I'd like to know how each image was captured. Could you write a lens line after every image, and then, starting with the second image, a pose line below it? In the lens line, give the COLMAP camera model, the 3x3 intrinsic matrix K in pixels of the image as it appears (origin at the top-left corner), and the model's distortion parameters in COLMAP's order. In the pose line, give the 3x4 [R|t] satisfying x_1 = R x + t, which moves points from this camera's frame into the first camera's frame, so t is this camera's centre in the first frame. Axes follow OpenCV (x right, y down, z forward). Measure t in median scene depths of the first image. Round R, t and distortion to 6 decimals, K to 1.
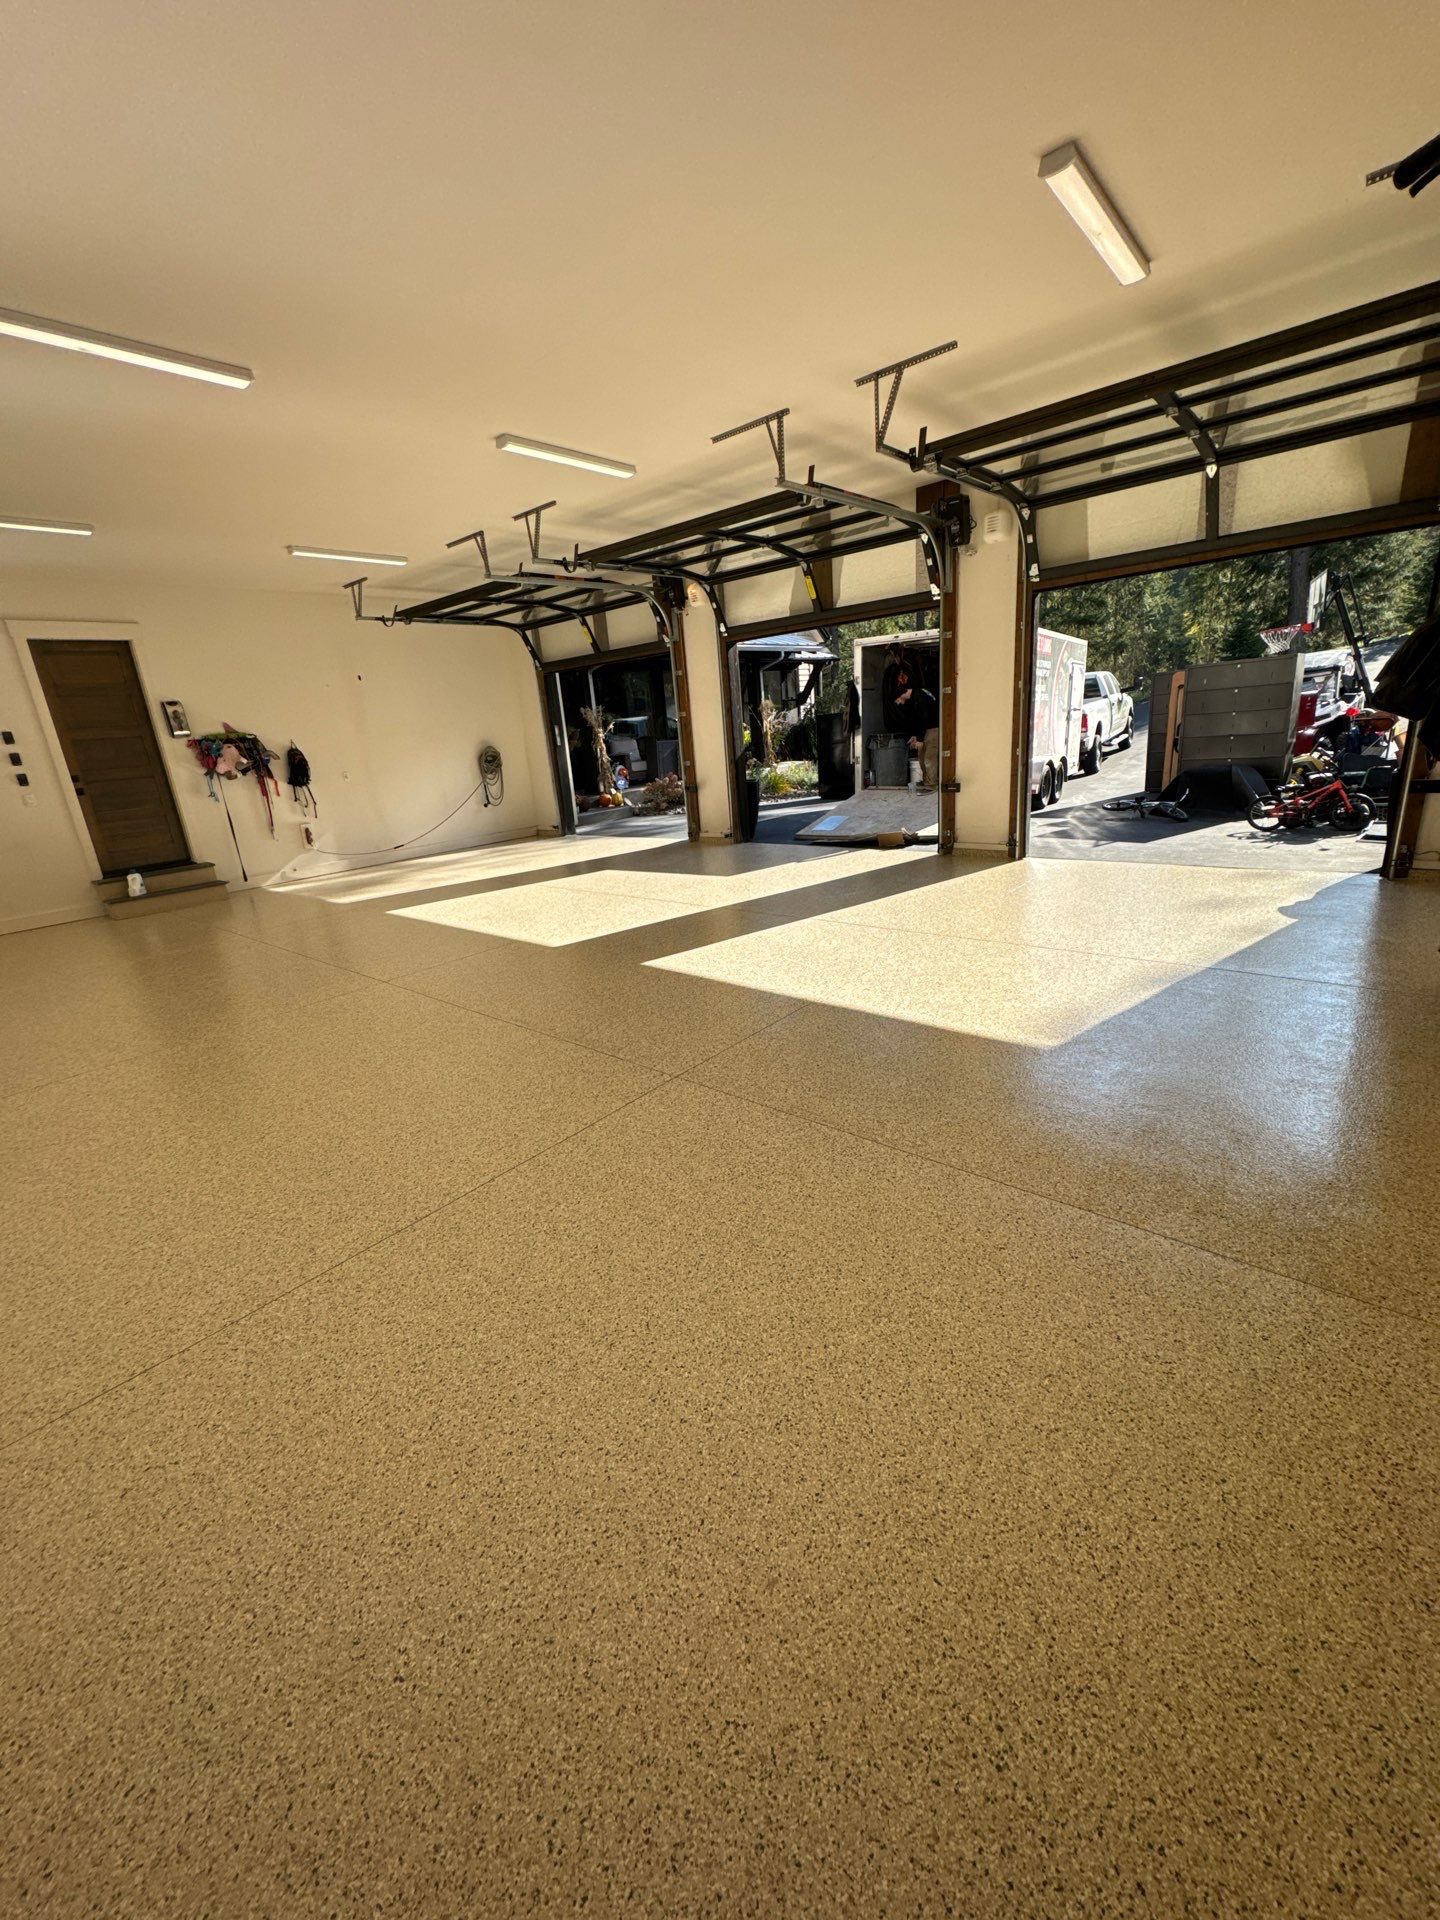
lens RADIAL K [[760.3, 0, 716.4], [0, 760.3, 958.5], [0, 0, 1]] dist [-0.003460, 0.000212]
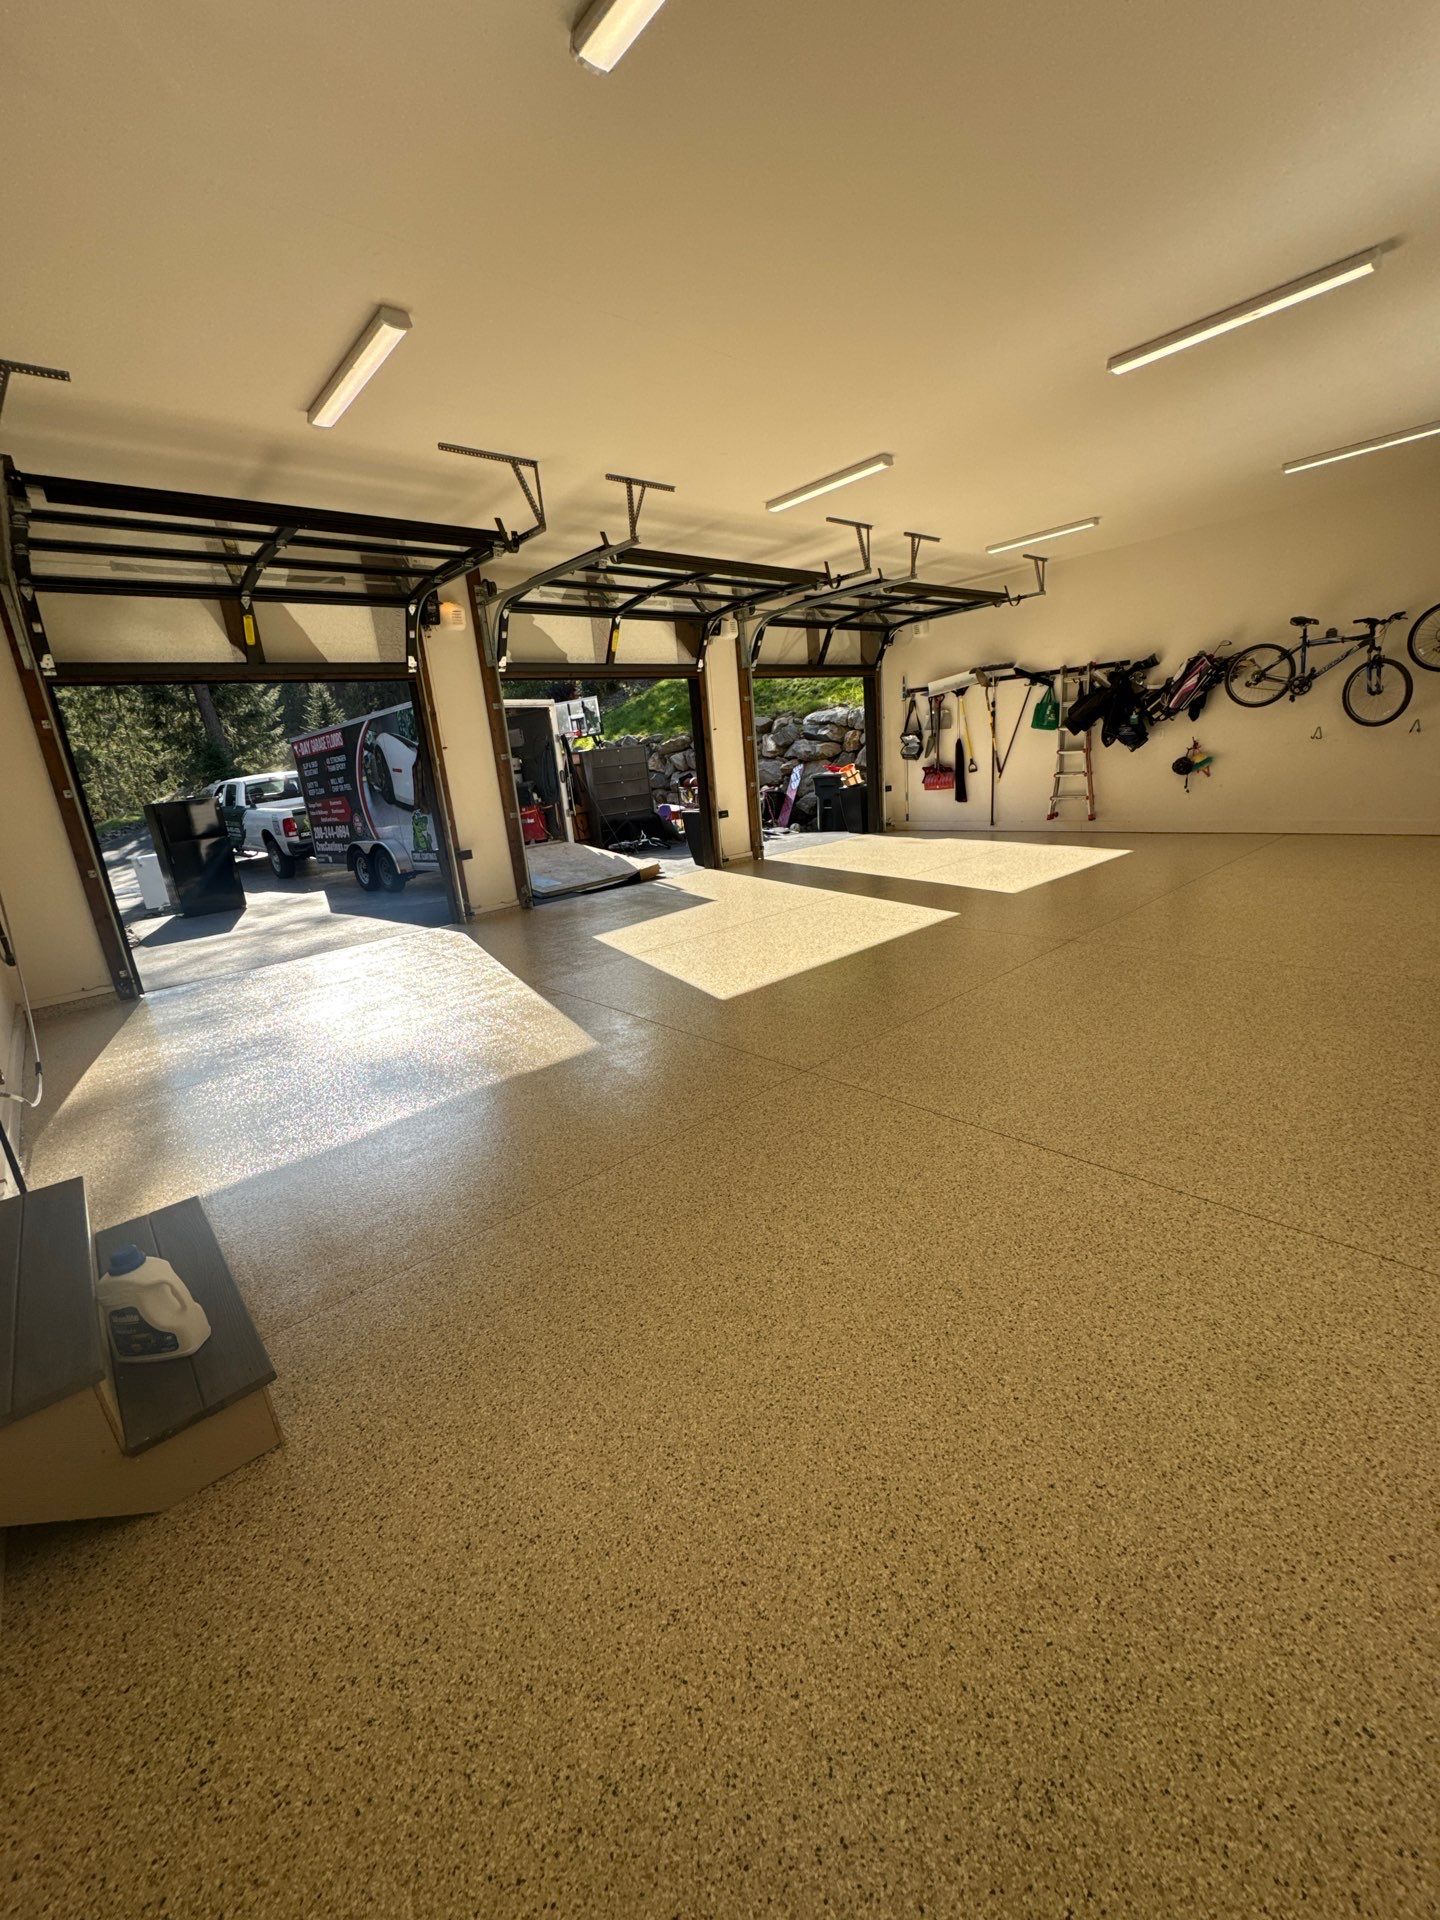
lens RADIAL K [[760.3, 0, 727.2], [0, 760.3, 956.8], [0, 0, 1]] dist [-0.003460, 0.000212]
pose [[0.148874, -0.190177, 0.970396, -0.852979], [0.364584, 0.922755, 0.124908, -0.136479], [-0.919192, 0.335196, 0.206710, 0.689966]]
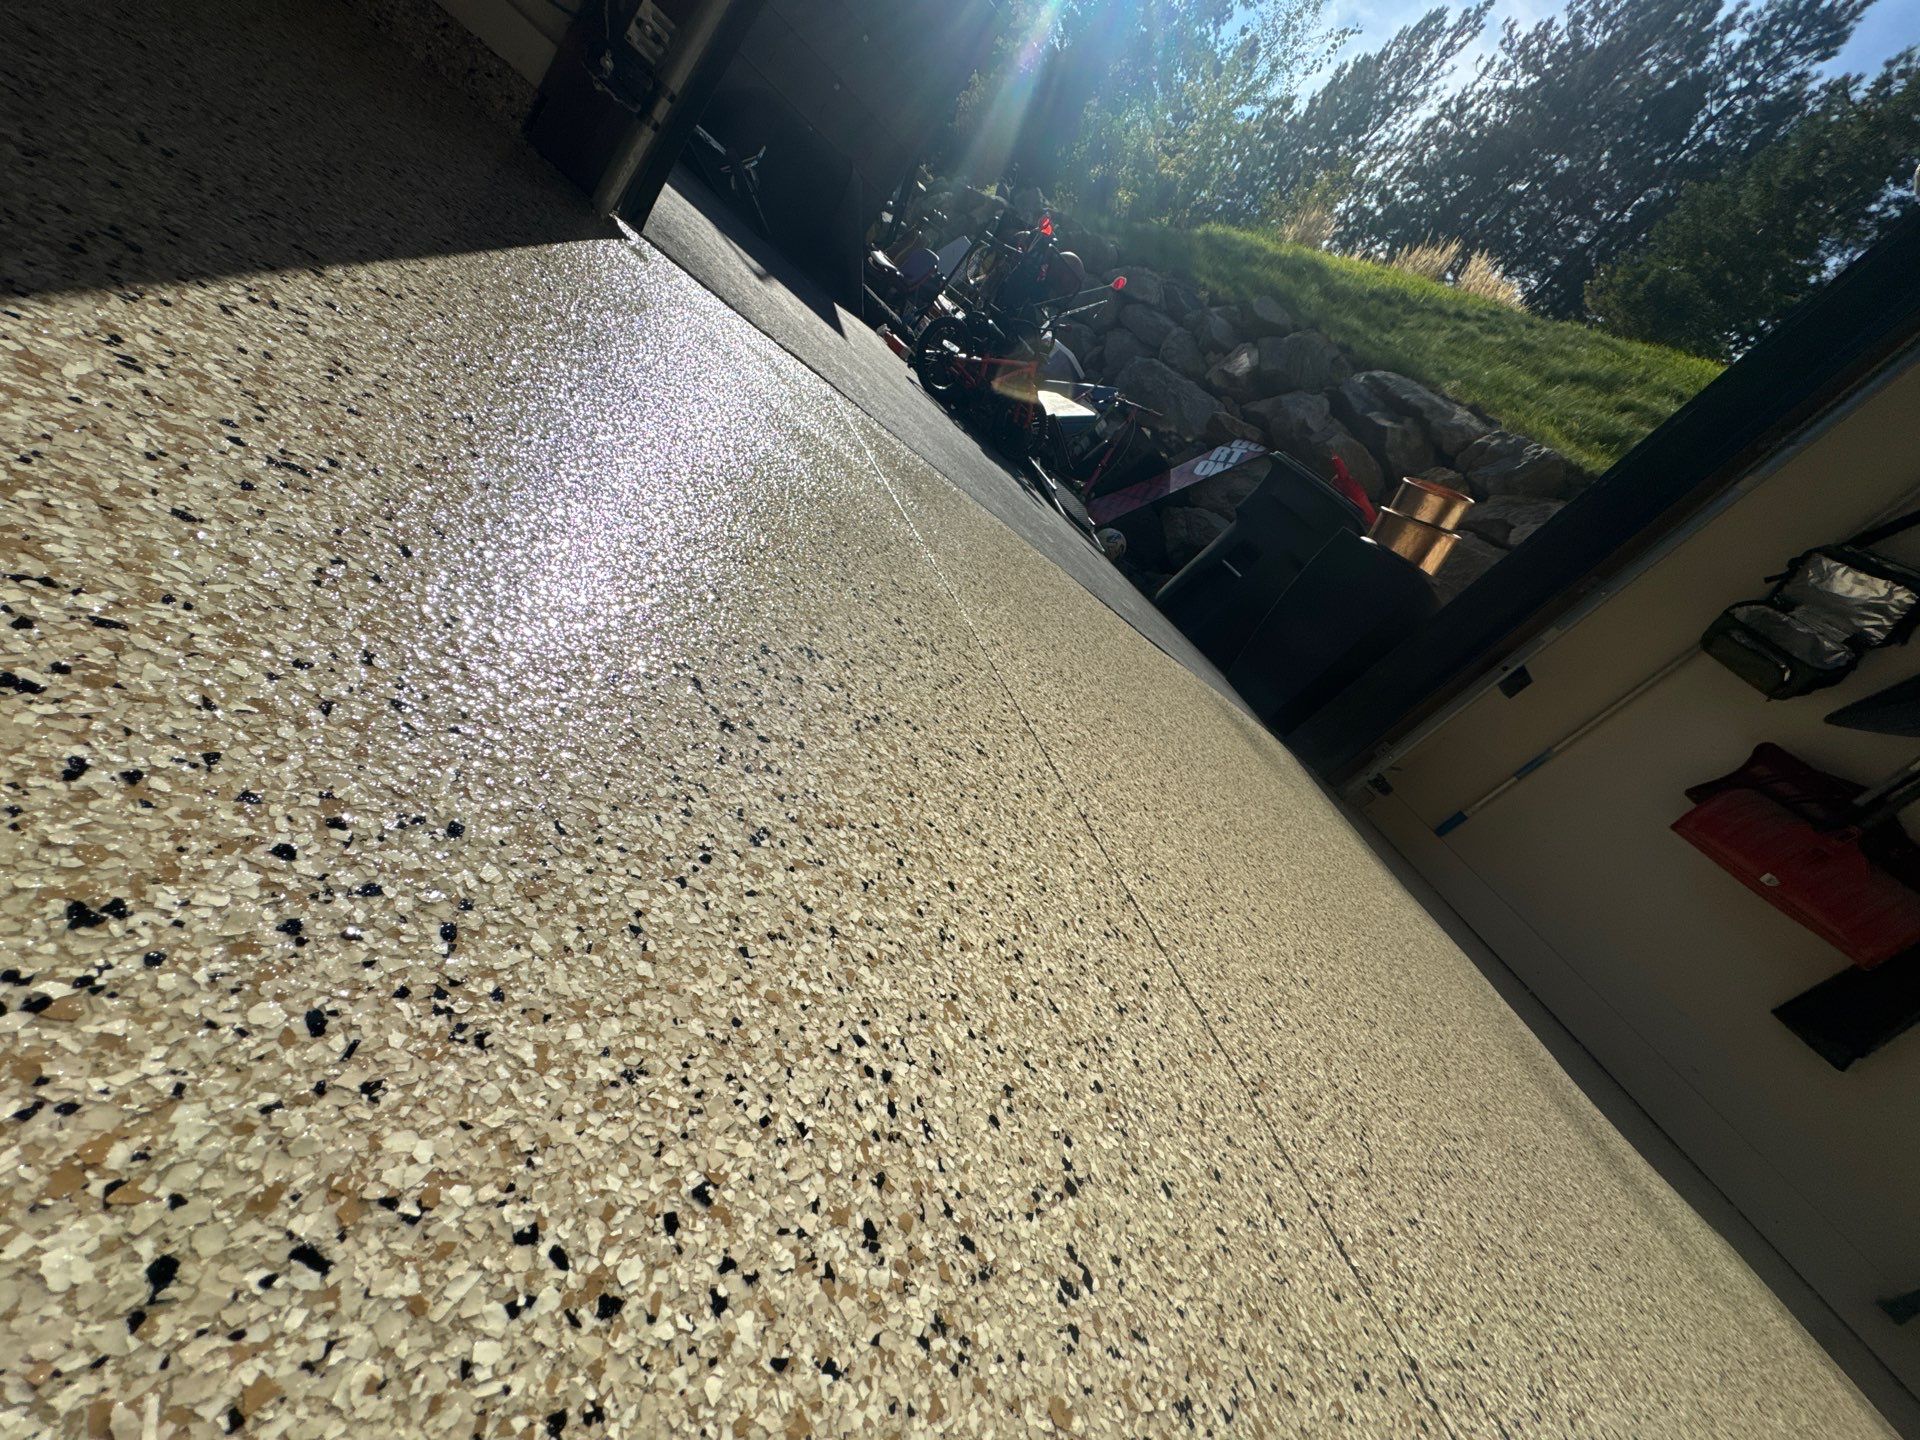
lens RADIAL K [[760.3, 0, 963.6], [0, 760.3, 724.0], [0, 0, 1]] dist [-0.003460, 0.000212]
pose [[0.265832, -0.093650, 0.959460, 0.217960], [-0.449862, 0.868207, 0.209384, -0.089401], [-0.852618, -0.487285, 0.188667, 0.724406]]
